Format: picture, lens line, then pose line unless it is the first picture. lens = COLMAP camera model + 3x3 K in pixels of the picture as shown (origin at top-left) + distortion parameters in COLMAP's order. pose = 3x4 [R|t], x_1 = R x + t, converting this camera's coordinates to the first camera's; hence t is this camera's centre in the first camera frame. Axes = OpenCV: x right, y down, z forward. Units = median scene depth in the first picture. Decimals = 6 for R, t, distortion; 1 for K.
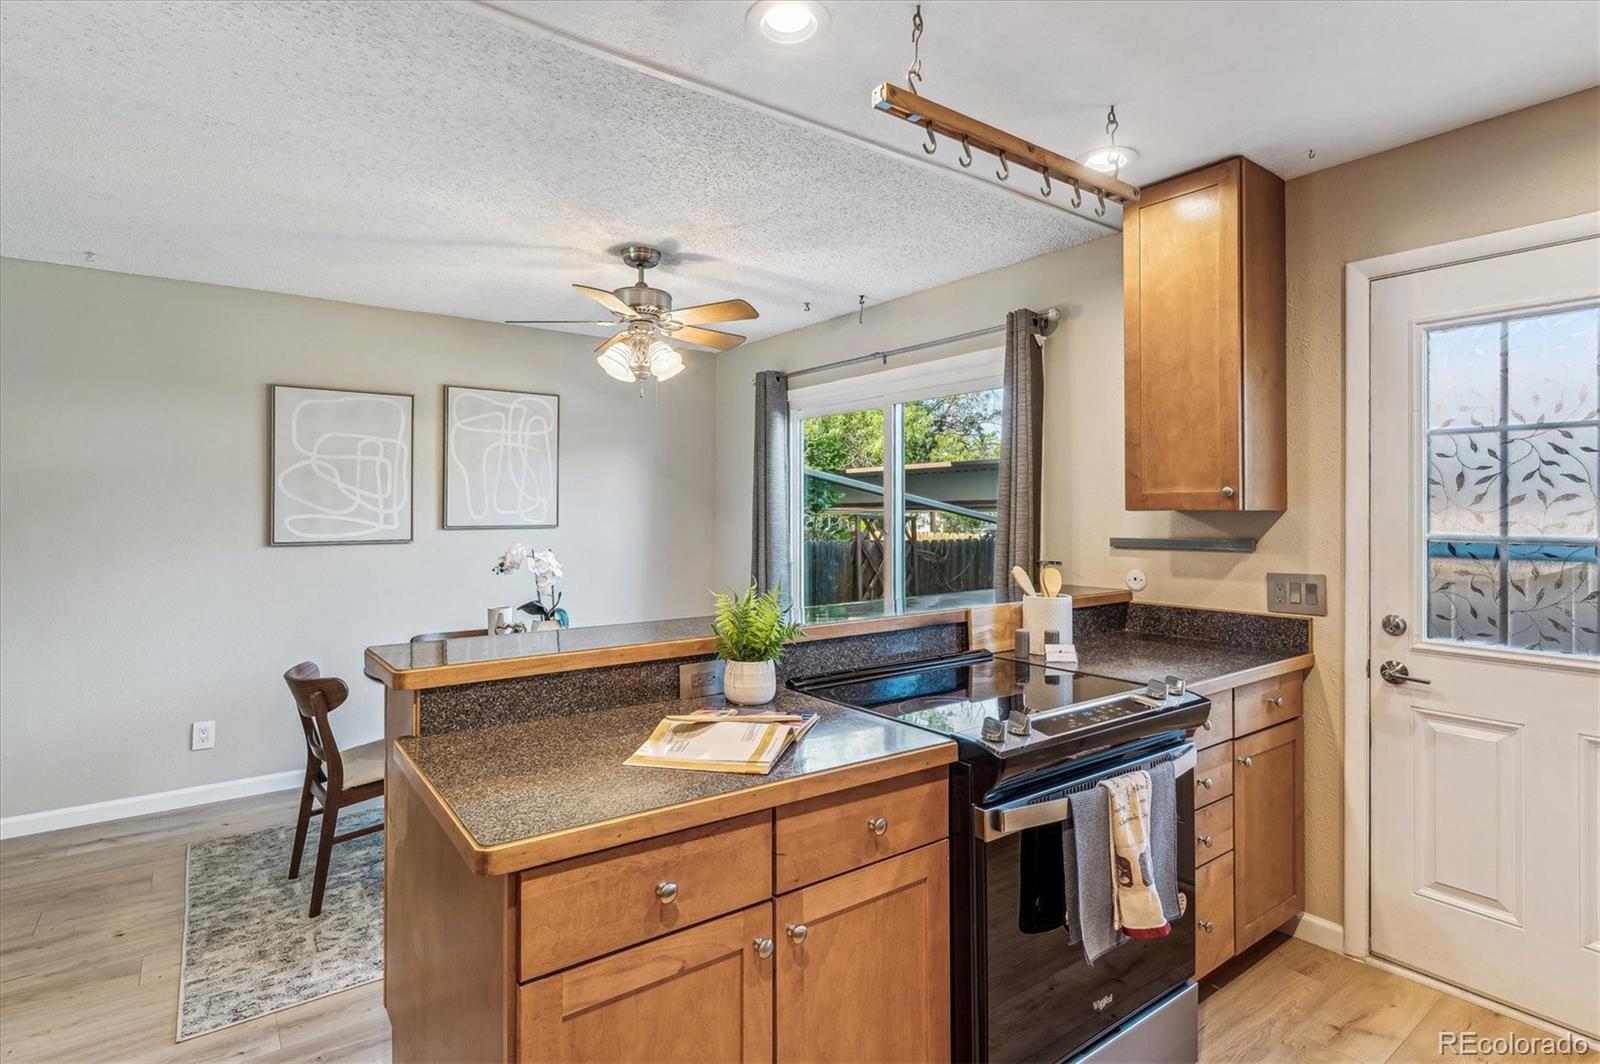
lens RADIAL K [[803.5, 0, 807.7], [0, 803.5, 503.8], [0, 0, 1]] dist [-0.002328, 0.002460]
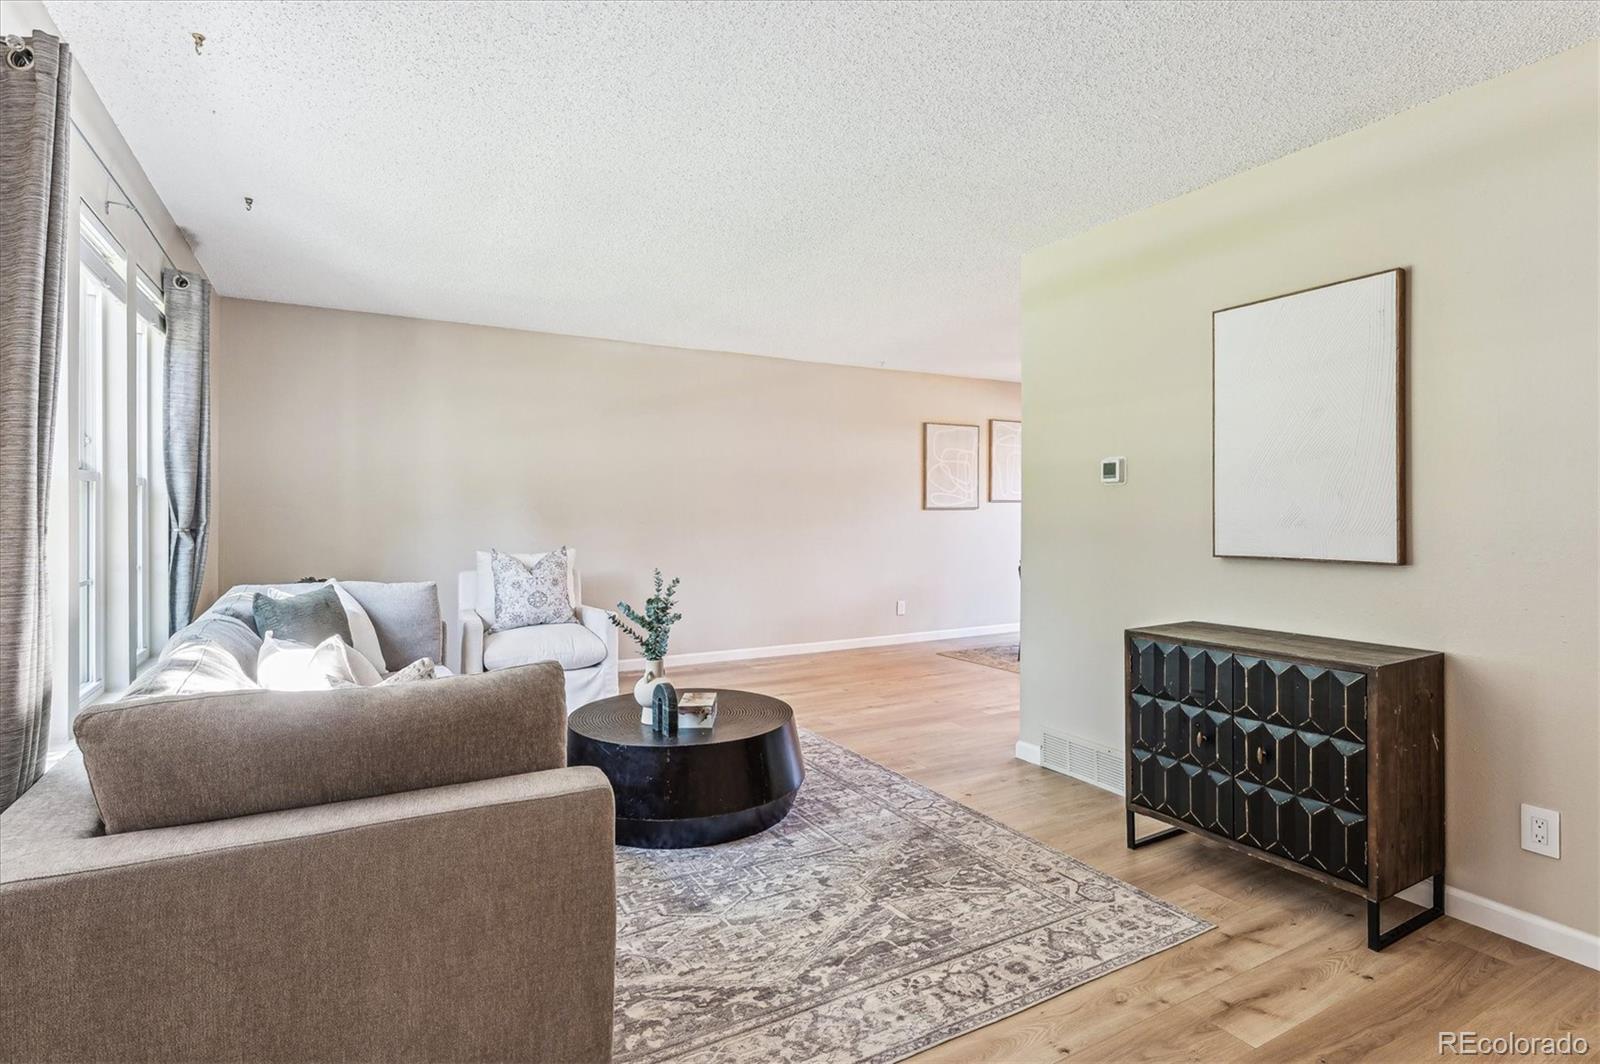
lens RADIAL K [[803.5, 0, 824.5], [0, 803.5, 528.5], [0, 0, 1]] dist [-0.002328, 0.002460]
pose [[0.994550, -0.001033, -0.104255, -0.733934], [0.004531, 0.999435, 0.033316, 0.034504], [0.104162, -0.033607, 0.993992, -0.917233]]
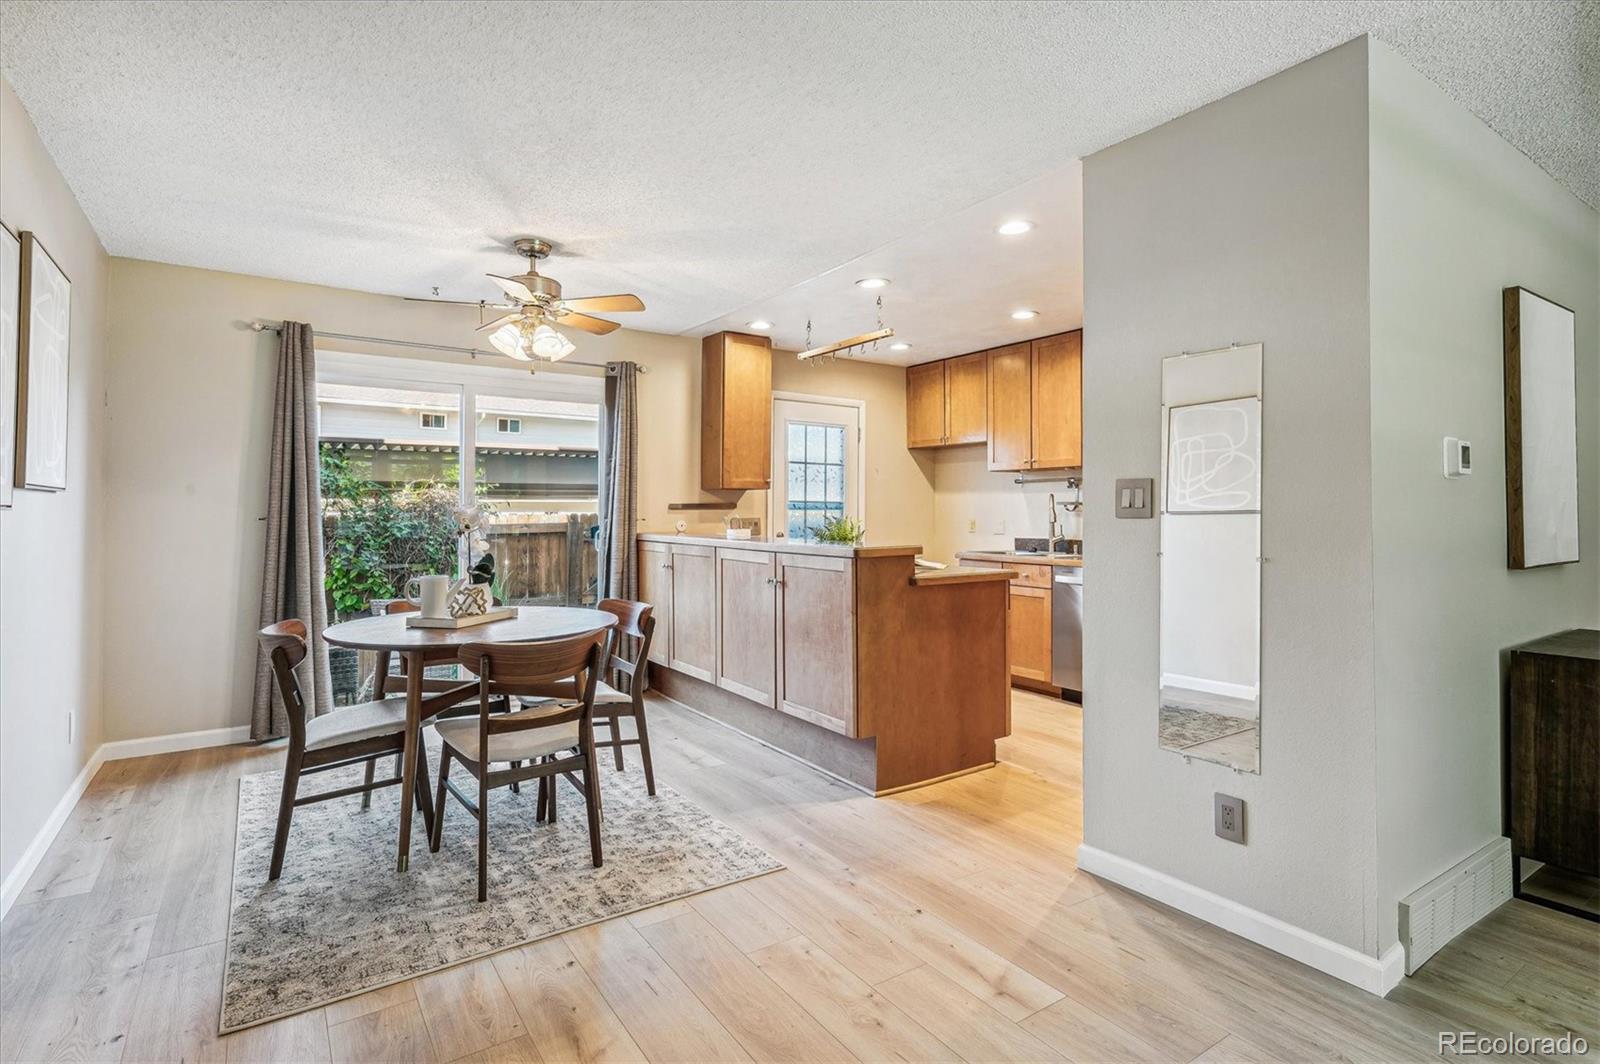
lens RADIAL K [[803.5, 0, 807.3], [0, 803.5, 509.0], [0, 0, 1]] dist [-0.002328, 0.002460]
pose [[0.045820, 0.005931, 0.998932, -1.148682], [-0.011716, 0.999917, -0.005400, 0.049348], [-0.998881, -0.011456, 0.045886, 0.497940]]
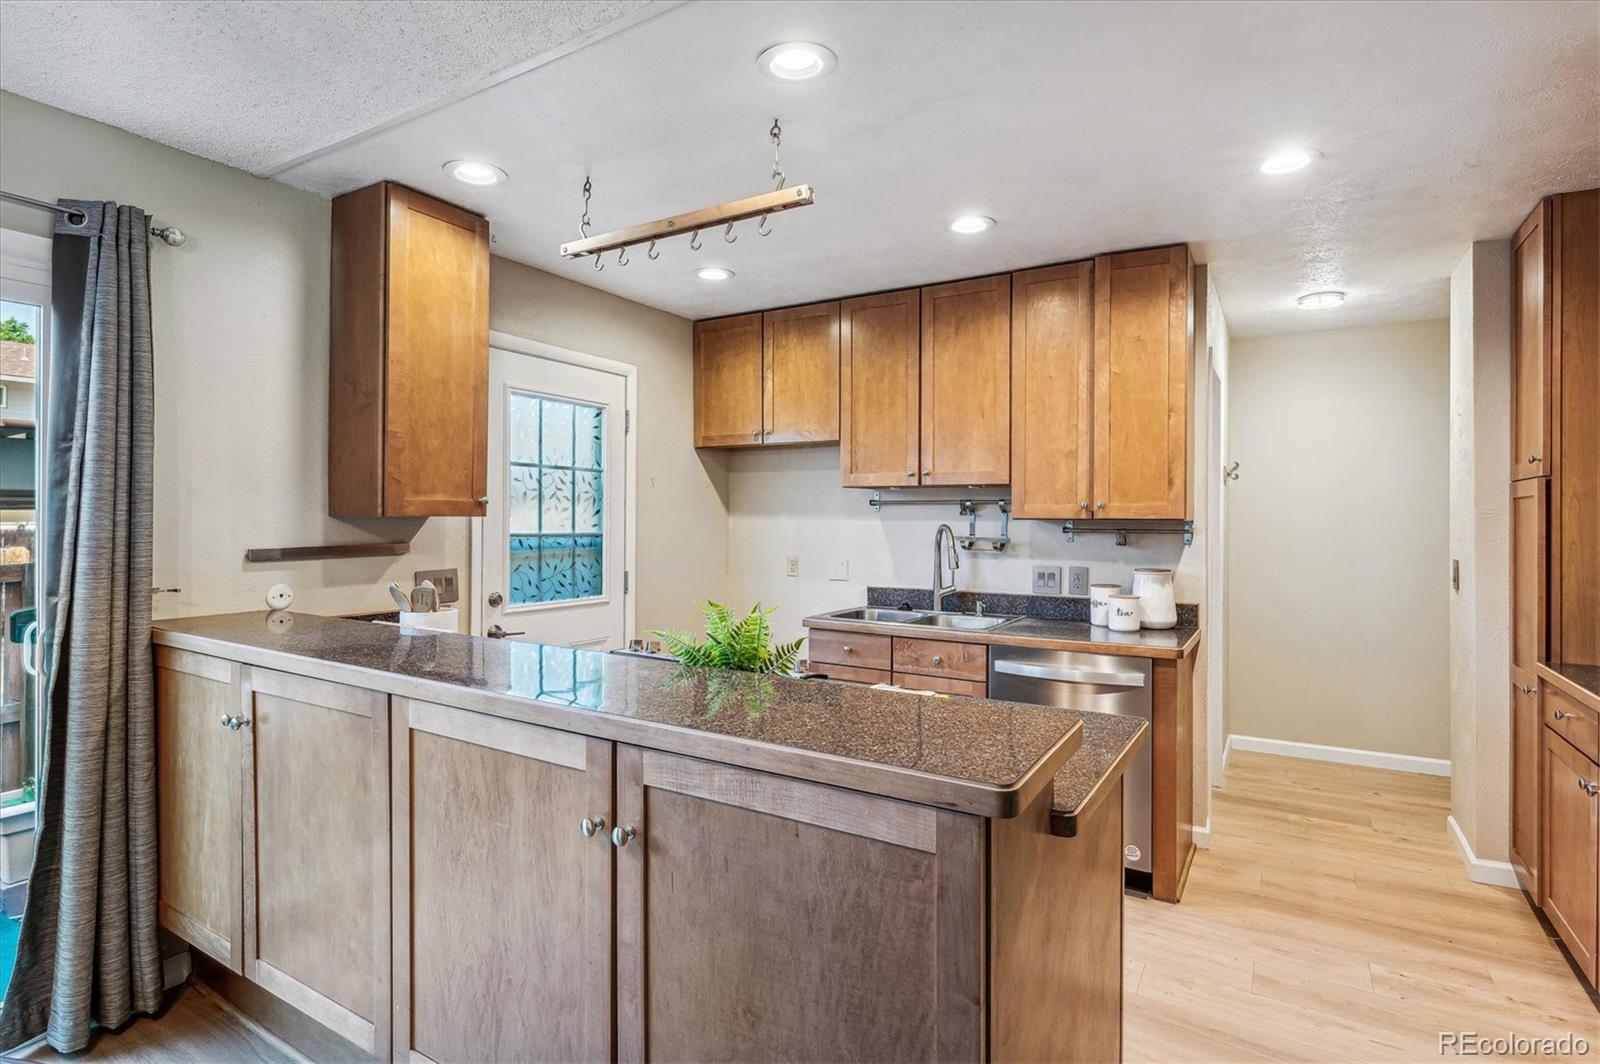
lens RADIAL K [[803.5, 0, 806.5], [0, 803.5, 519.7], [0, 0, 1]] dist [-0.002328, 0.002460]
pose [[-0.370893, -0.004422, 0.928665, -0.475459], [-0.013686, 0.999906, -0.000705, 0.004240], [-0.928575, -0.012971, -0.370918, 0.636384]]
